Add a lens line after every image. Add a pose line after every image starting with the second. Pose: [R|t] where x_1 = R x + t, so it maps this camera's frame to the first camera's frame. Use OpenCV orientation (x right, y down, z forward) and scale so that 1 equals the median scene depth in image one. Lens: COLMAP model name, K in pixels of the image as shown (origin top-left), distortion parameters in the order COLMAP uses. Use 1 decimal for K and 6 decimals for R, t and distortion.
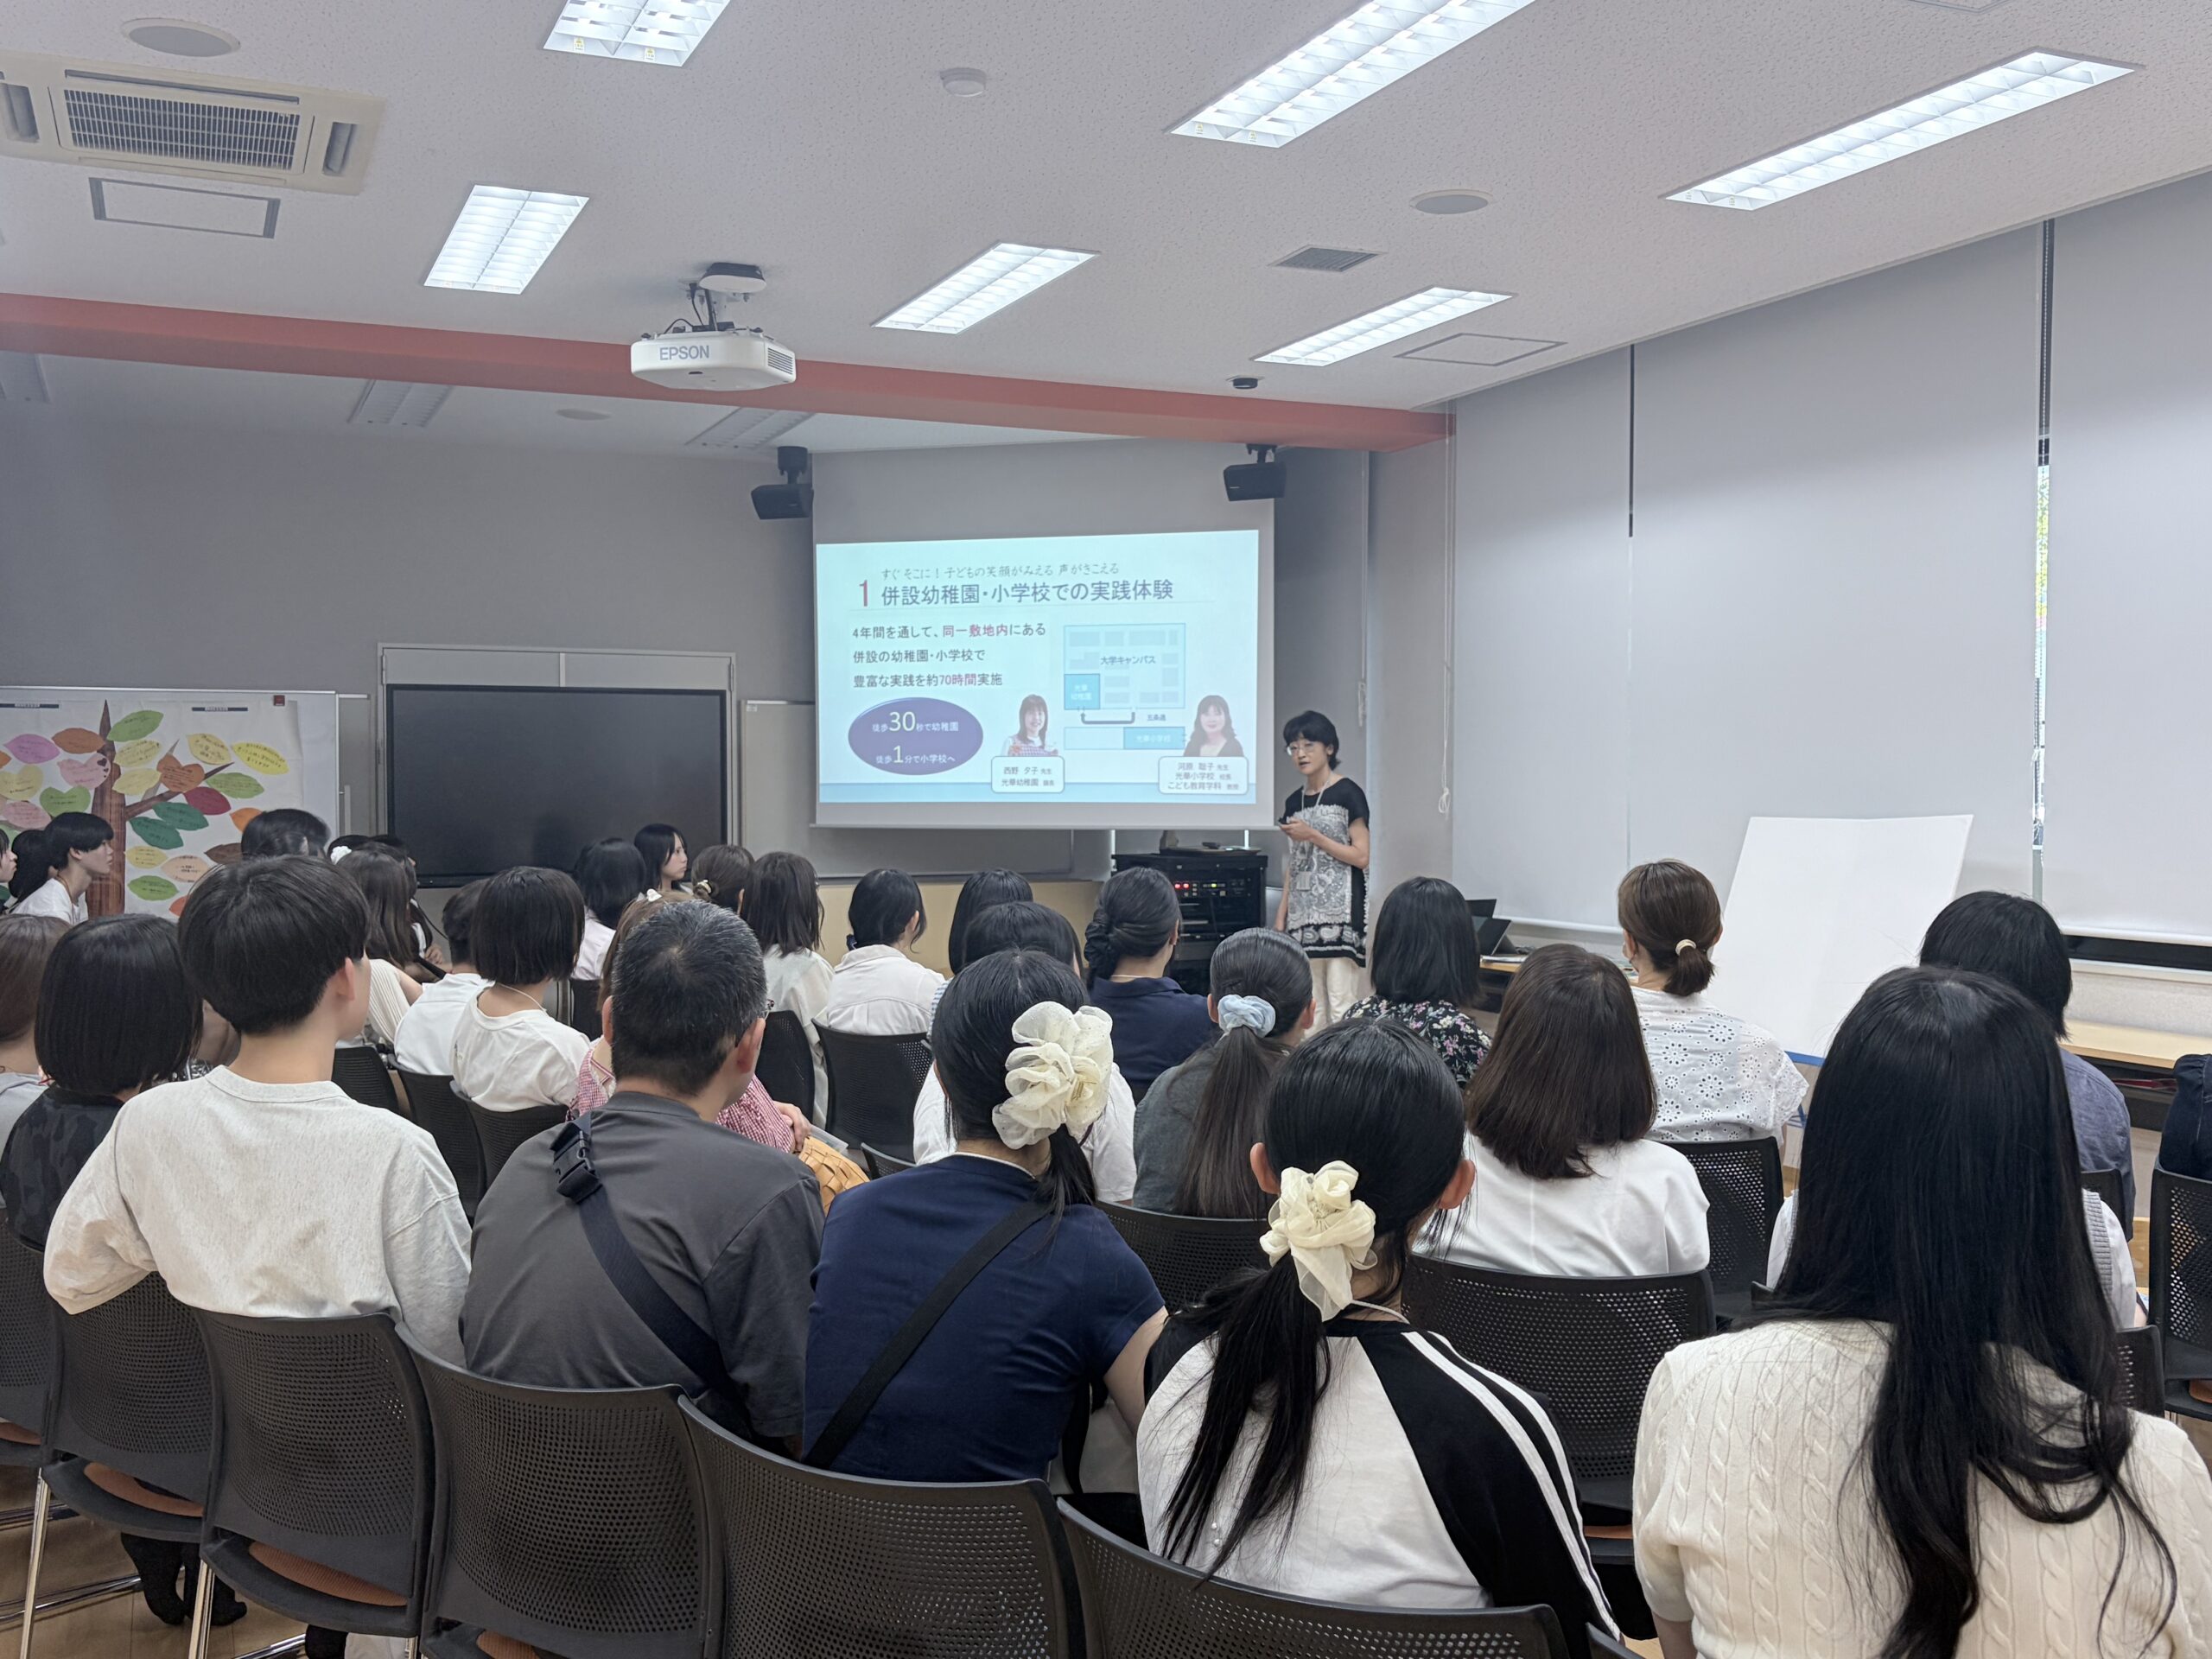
lens RADIAL K [[2126.2, 0, 1106.0], [0, 2126.2, 829.5], [0, 0, 1]] dist [0.079842, -0.097004]
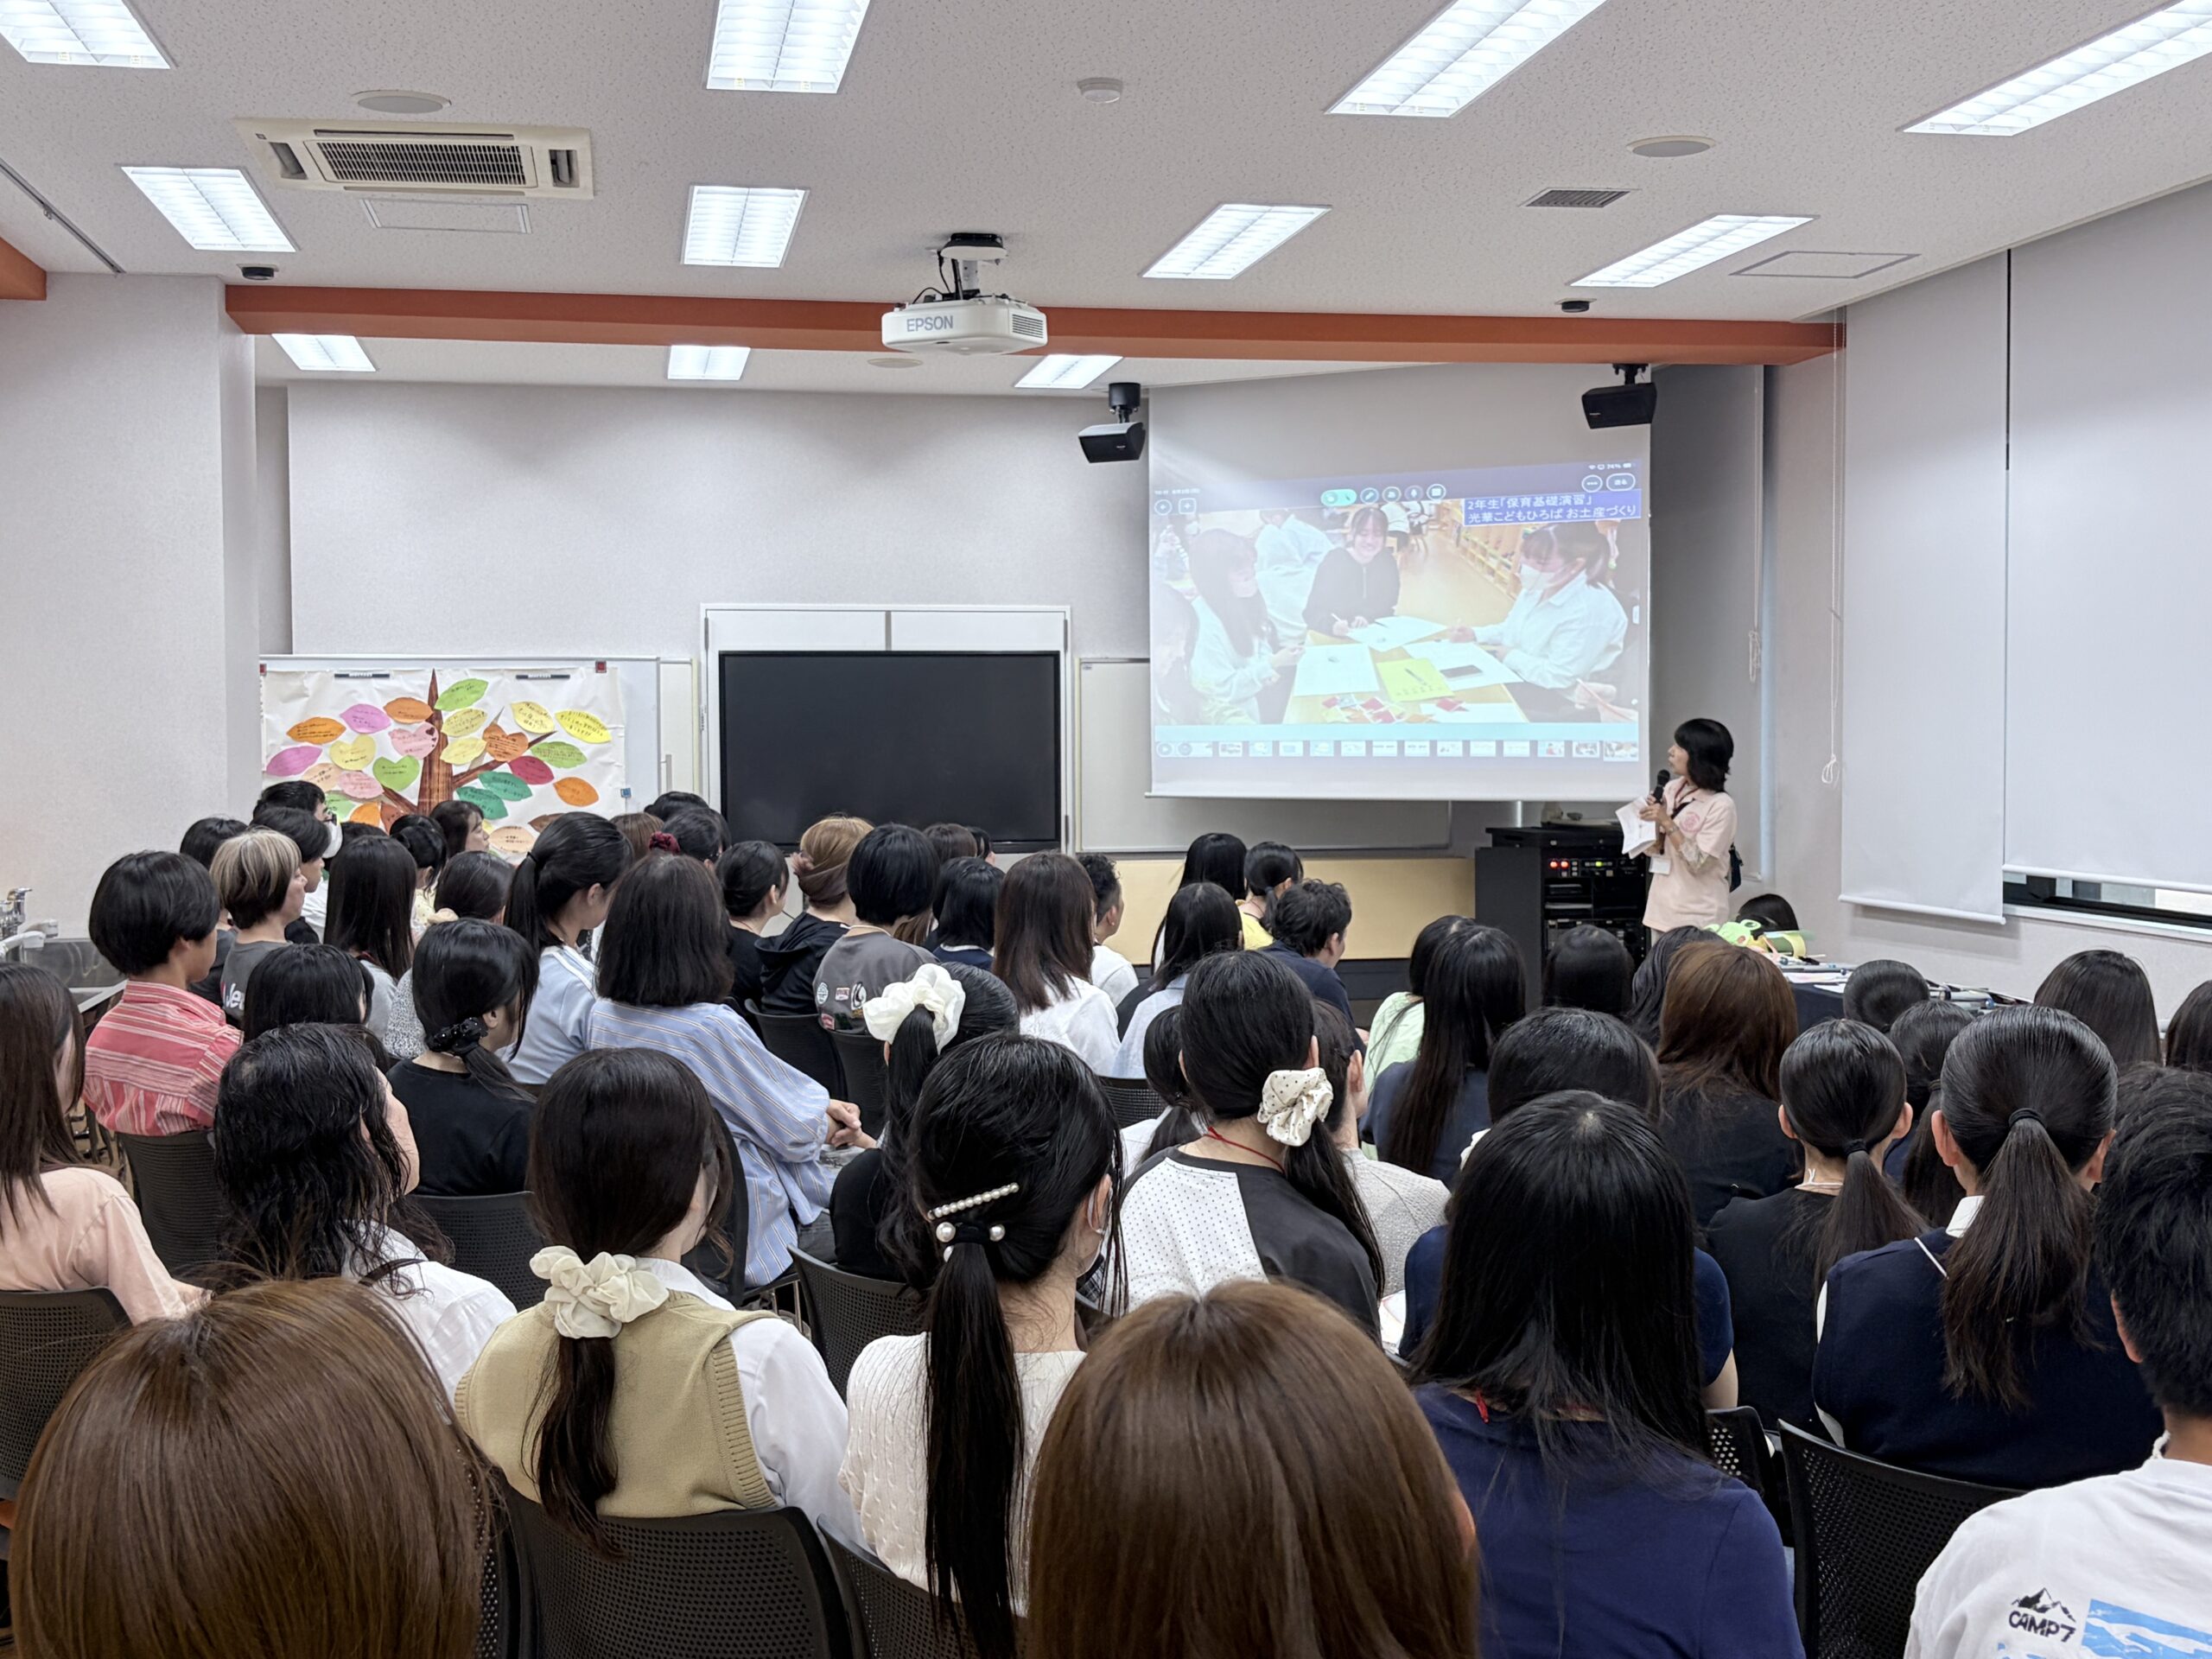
lens RADIAL K [[2685.1, 0, 1106.0], [0, 2685.1, 829.5], [0, 0, 1]] dist [0.219396, -0.620799]
pose [[0.972982, 0.004880, -0.230827, 0.145174], [-0.000842, 0.999845, 0.017590, -0.009663], [0.230877, -0.016921, 0.972836, -0.168430]]
